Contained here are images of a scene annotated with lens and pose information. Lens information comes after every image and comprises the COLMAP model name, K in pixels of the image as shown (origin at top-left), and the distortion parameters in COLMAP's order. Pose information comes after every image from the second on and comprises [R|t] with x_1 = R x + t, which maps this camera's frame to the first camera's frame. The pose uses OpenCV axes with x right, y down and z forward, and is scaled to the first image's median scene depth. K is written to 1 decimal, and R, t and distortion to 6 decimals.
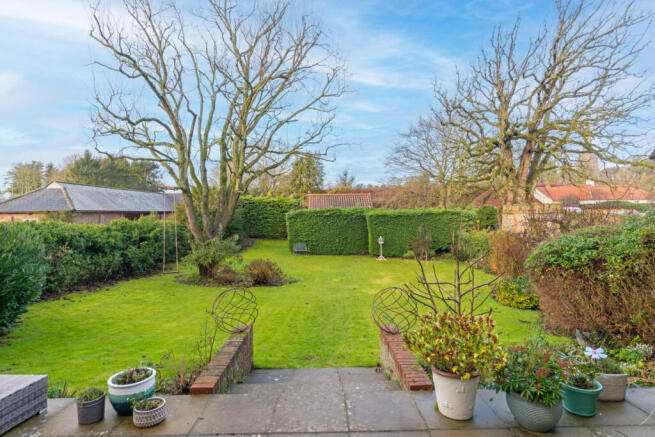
lens RADIAL K [[347.2, 0, 328.5], [0, 347.2, 215.8], [0, 0, 1]] dist [0.004049, -0.001733]
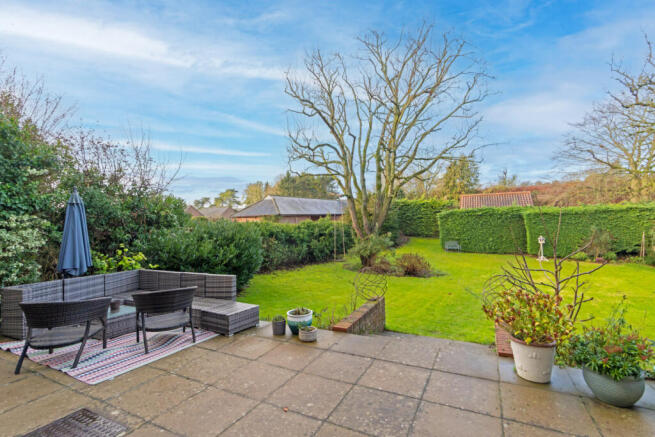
lens RADIAL K [[311.2, 0, 329.0], [0, 311.2, 218.0], [0, 0, 1]] dist [-0.000311, -0.000287]
pose [[0.886915, -0.013519, -0.461734, 0.044805], [0.014782, 0.999890, -0.000882, 0.004331], [0.461695, -0.006043, 0.887018, -0.043086]]
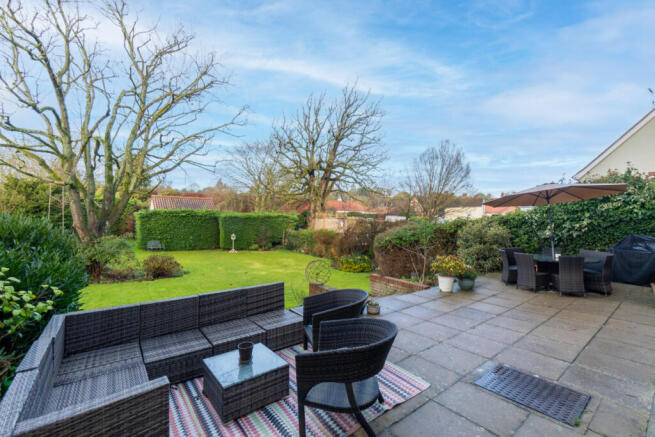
lens RADIAL K [[282.4, 0, 326.8], [0, 282.4, 219.2], [0, 0, 1]] dist [-0.002134, -0.000096]
pose [[0.799845, 0.021525, 0.599821, -0.300478], [-0.024081, 0.999703, -0.003764, 0.003211], [-0.599724, -0.011434, 0.800125, -0.041489]]
